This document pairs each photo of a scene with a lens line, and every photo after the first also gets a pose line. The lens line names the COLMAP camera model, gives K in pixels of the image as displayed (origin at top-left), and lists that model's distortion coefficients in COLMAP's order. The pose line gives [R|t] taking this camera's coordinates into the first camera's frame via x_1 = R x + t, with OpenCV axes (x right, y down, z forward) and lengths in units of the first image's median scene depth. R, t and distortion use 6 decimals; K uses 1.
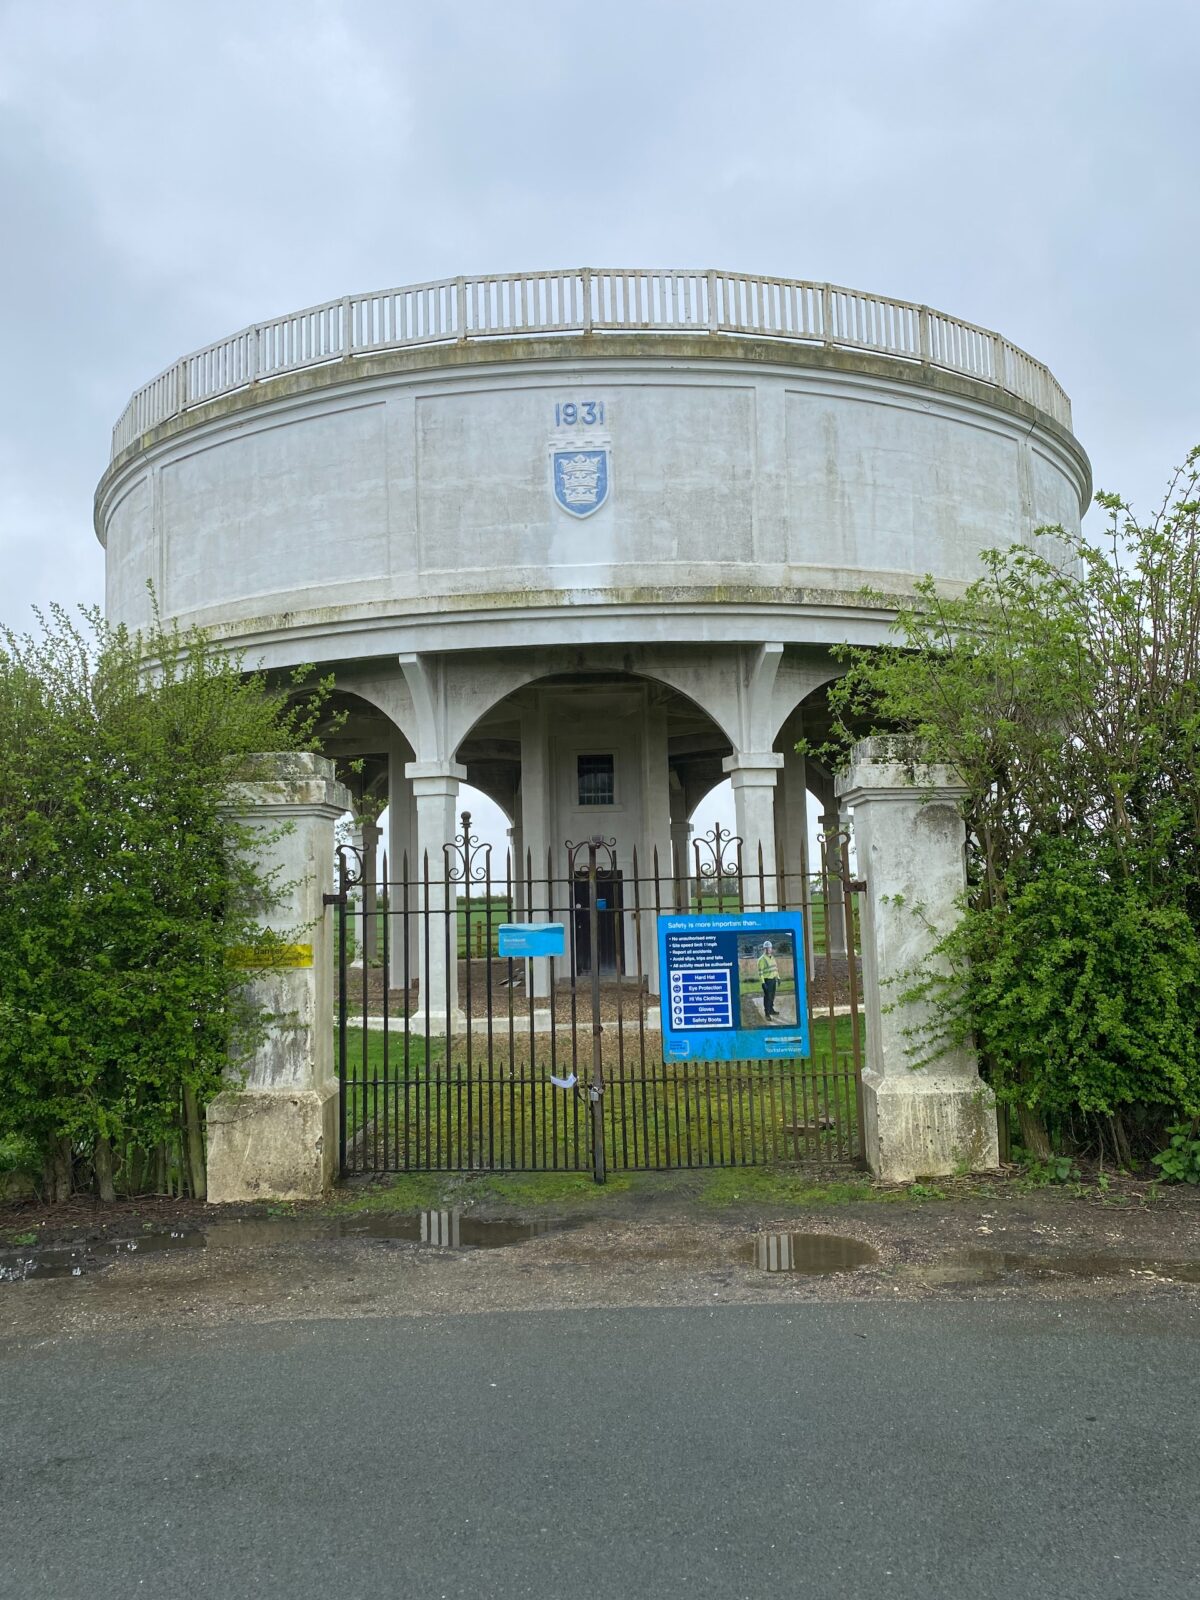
lens RADIAL K [[1201.0, 0, 583.4], [0, 1201.0, 796.1], [0, 0, 1]] dist [0.137487, -0.399927]
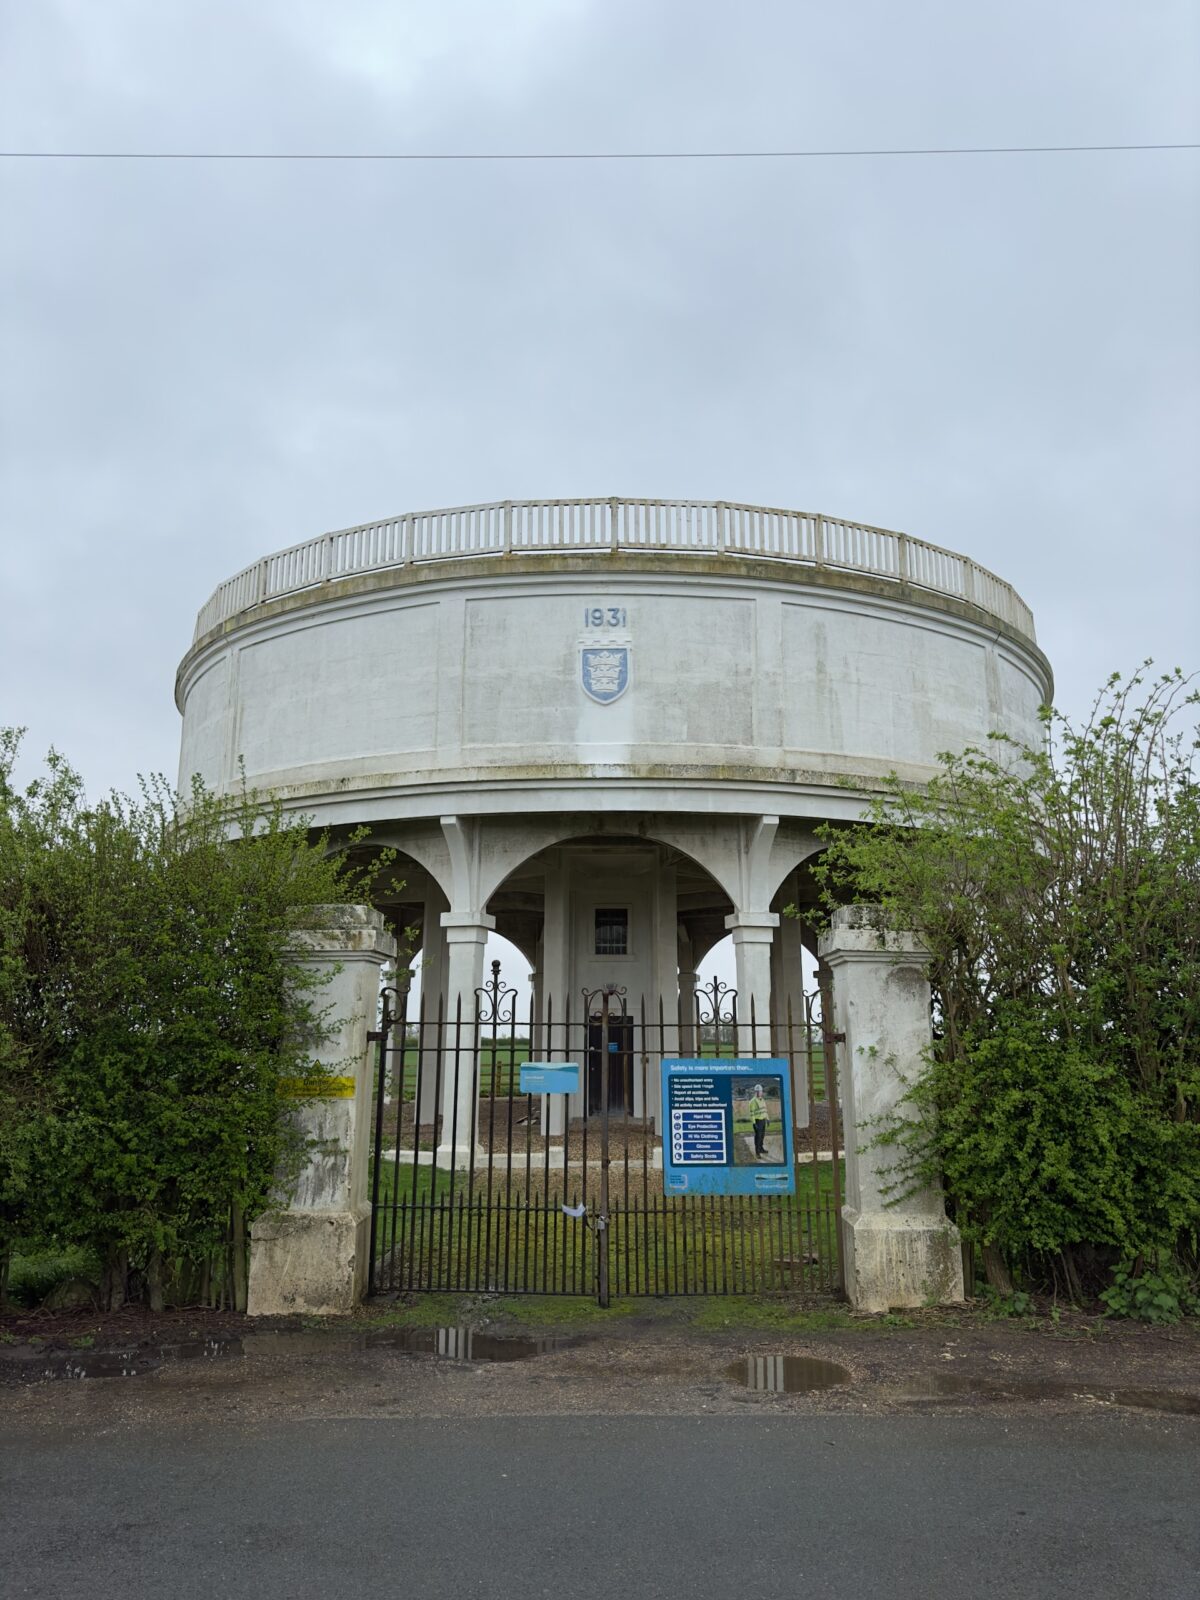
lens RADIAL K [[1100.9, 0, 605.3], [0, 1100.9, 793.3], [0, 0, 1]] dist [0.137315, -0.237292]
pose [[0.999600, 0.028246, 0.001009, 0.000373], [-0.027846, 0.990316, -0.136011, -0.002062], [-0.004841, 0.135928, 0.990707, -0.032923]]
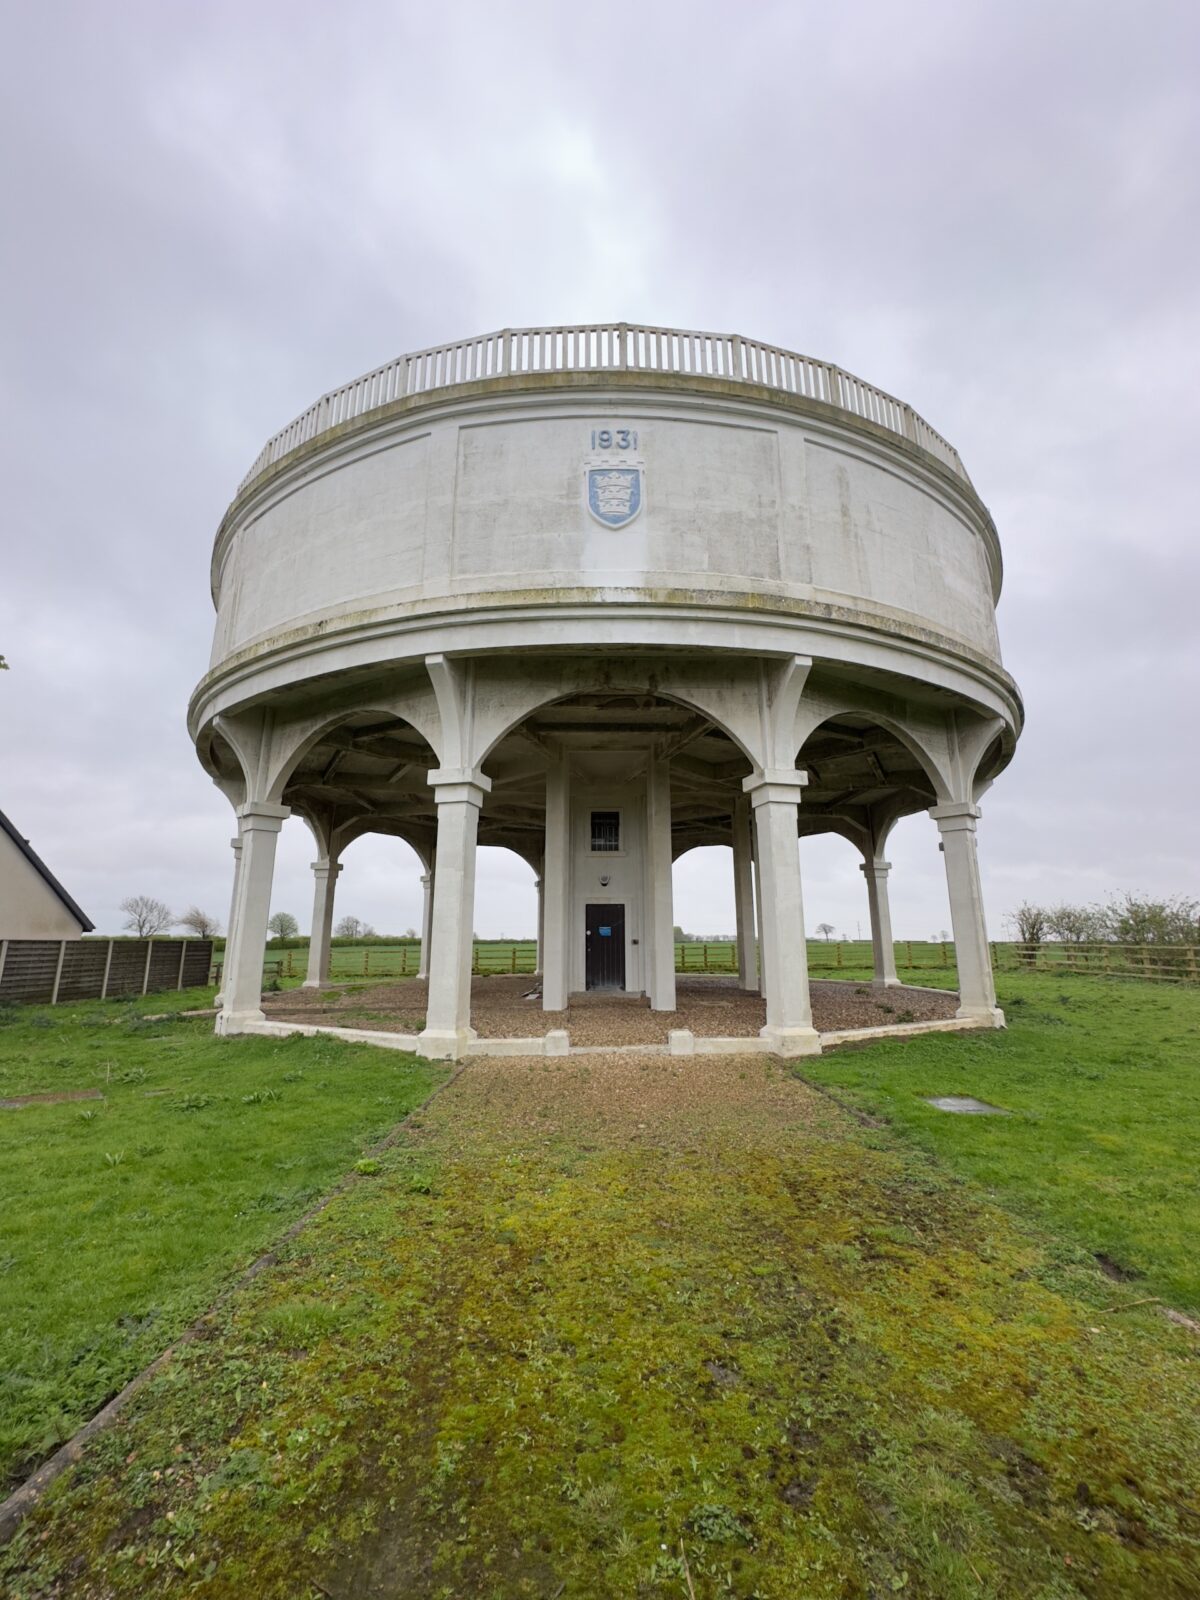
lens RADIAL K [[638.3, 0, 601.7], [0, 638.3, 797.6], [0, 0, 1]] dist [-0.004121, 0.001211]
pose [[0.999132, 0.029970, 0.028947, -0.020878], [-0.025743, 0.990276, -0.136711, 0.066013], [-0.032763, 0.135847, 0.990188, 0.500572]]
